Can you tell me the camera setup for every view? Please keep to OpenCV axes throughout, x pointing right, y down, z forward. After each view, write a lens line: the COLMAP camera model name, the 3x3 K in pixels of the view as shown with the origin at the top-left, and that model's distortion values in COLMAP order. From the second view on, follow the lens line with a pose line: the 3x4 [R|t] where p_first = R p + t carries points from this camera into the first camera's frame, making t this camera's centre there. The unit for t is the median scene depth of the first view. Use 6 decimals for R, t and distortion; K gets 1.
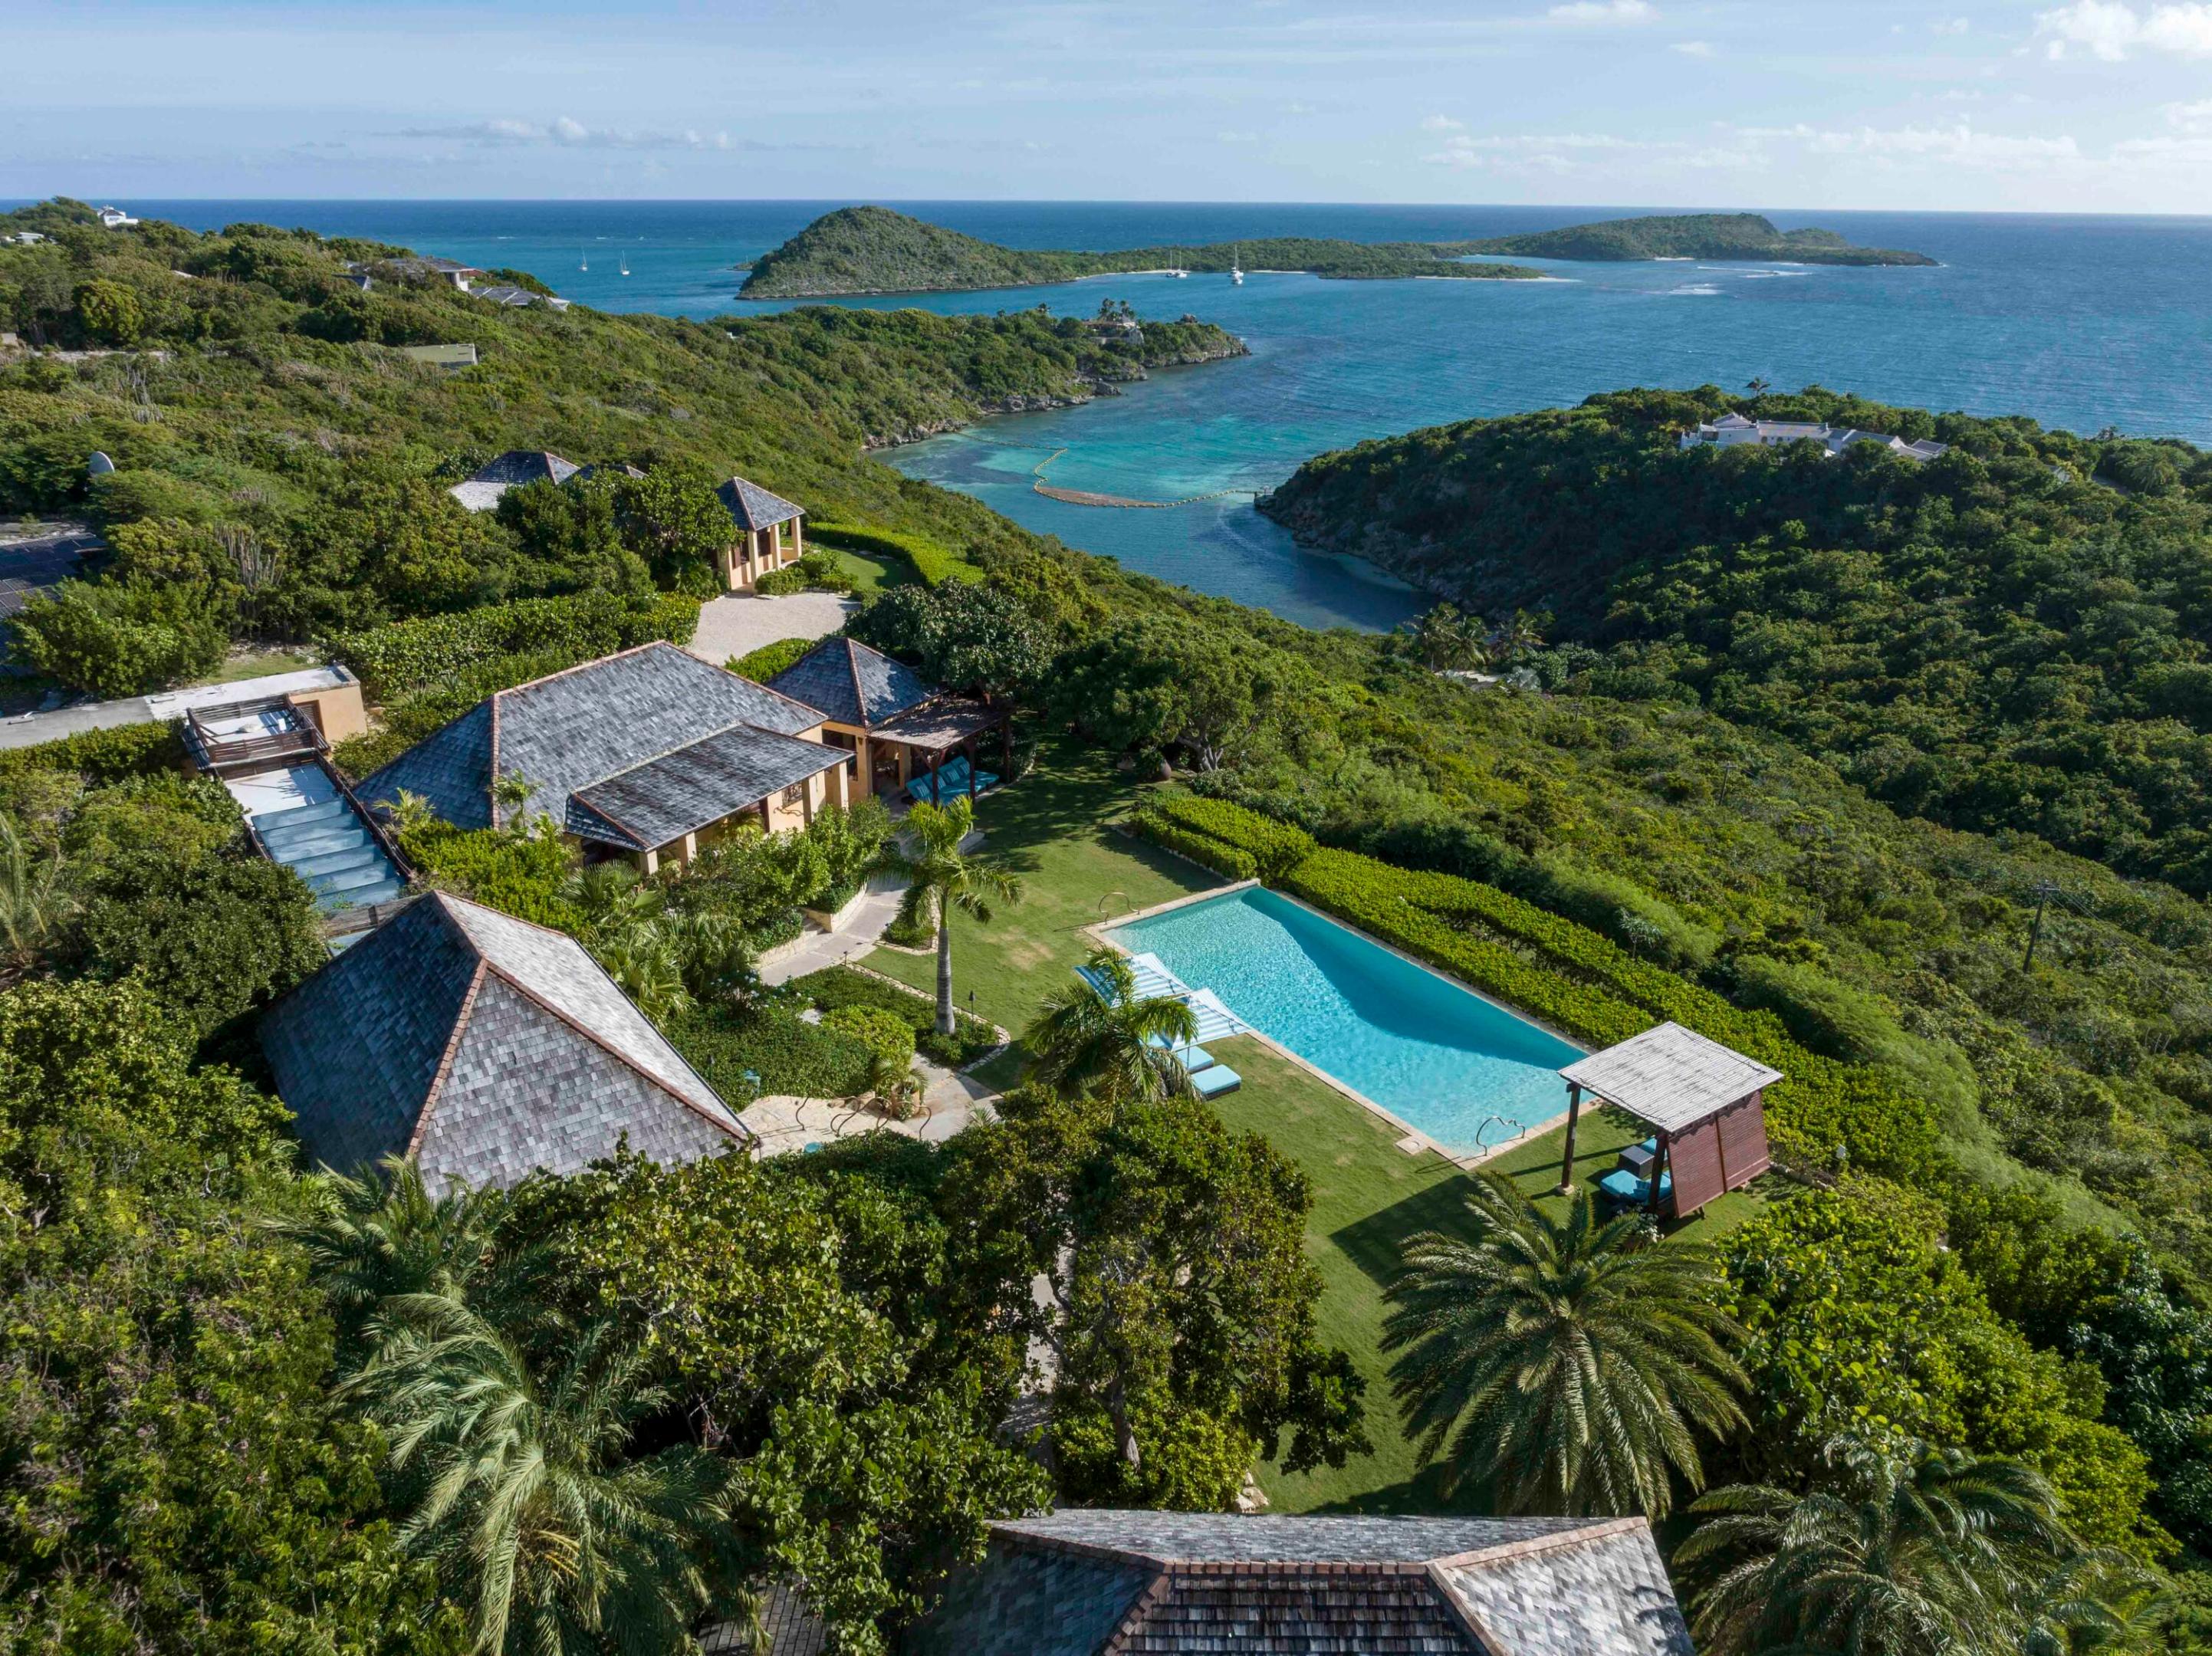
lens RADIAL K [[1574.5, 0, 1106.0], [0, 1574.5, 828.0], [0, 0, 1]] dist [-0.043004, 0.022899]
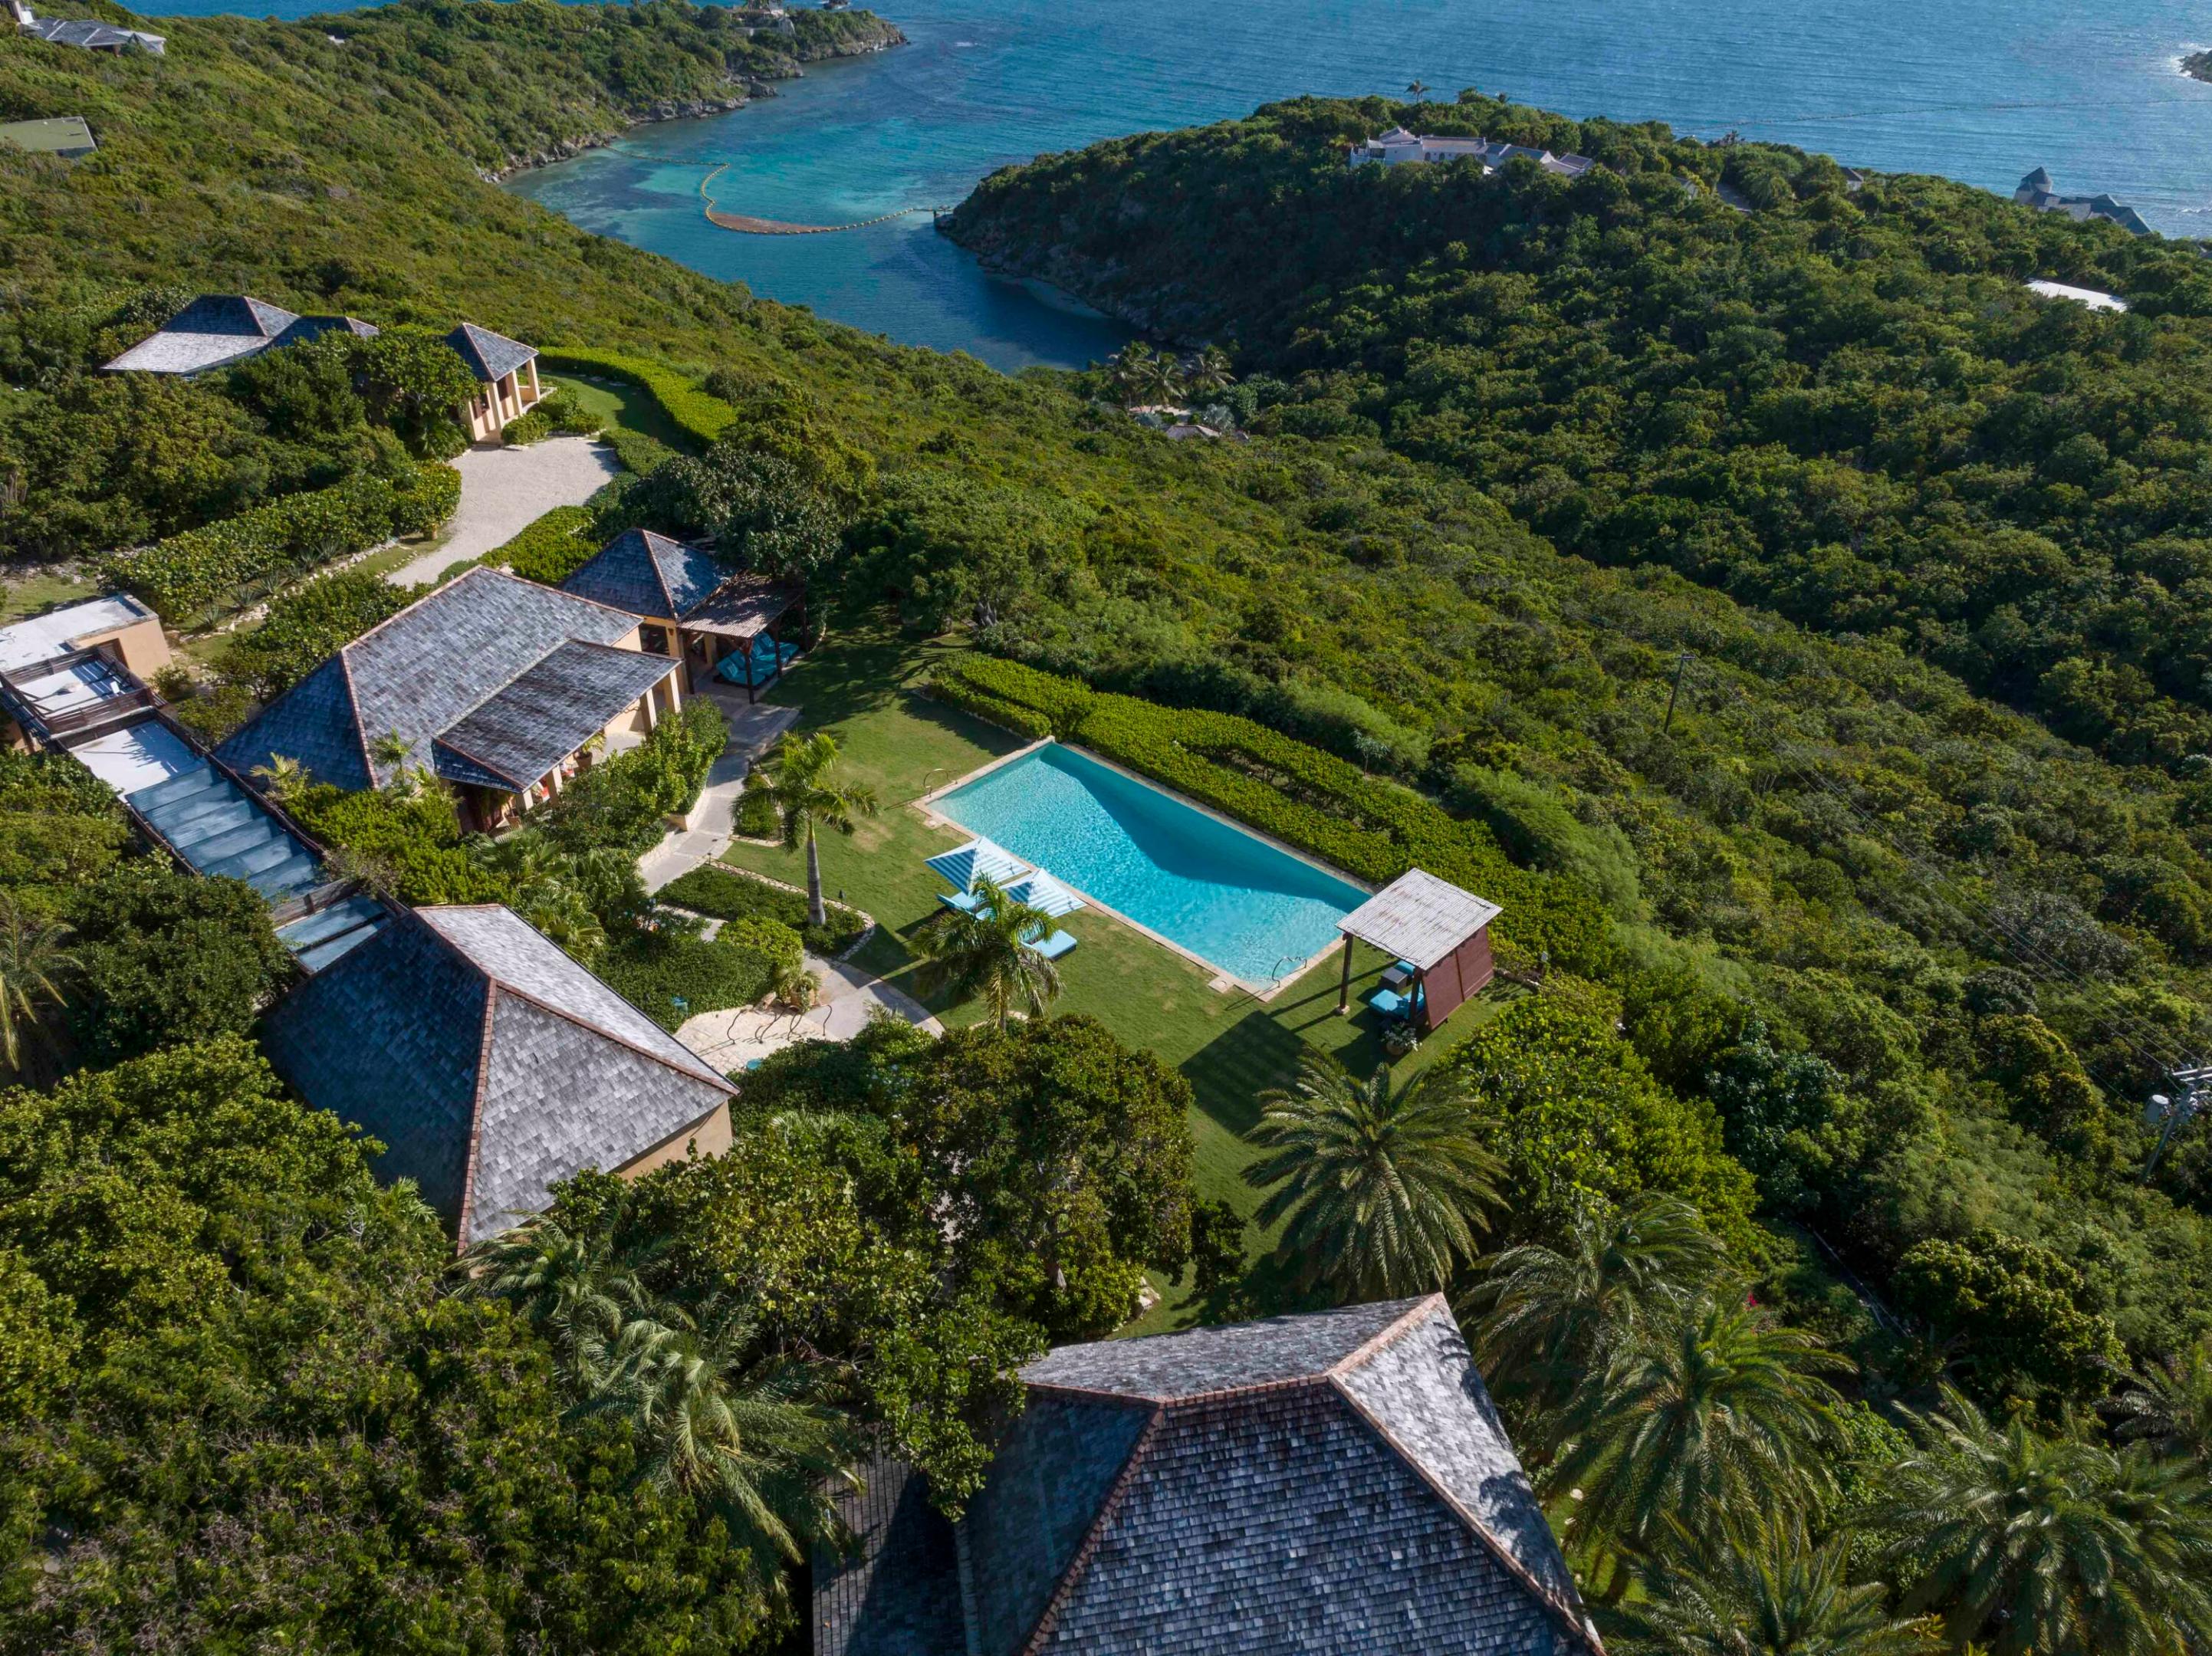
lens RADIAL K [[1551.4, 0, 1106.0], [0, 1551.4, 828.0], [0, 0, 1]] dist [-0.042049, 0.020117]
pose [[0.978376, -0.101051, 0.180471, -0.067388], [0.064695, 0.978261, 0.197026, -0.108965], [-0.196457, -0.181090, 0.963645, -0.094362]]
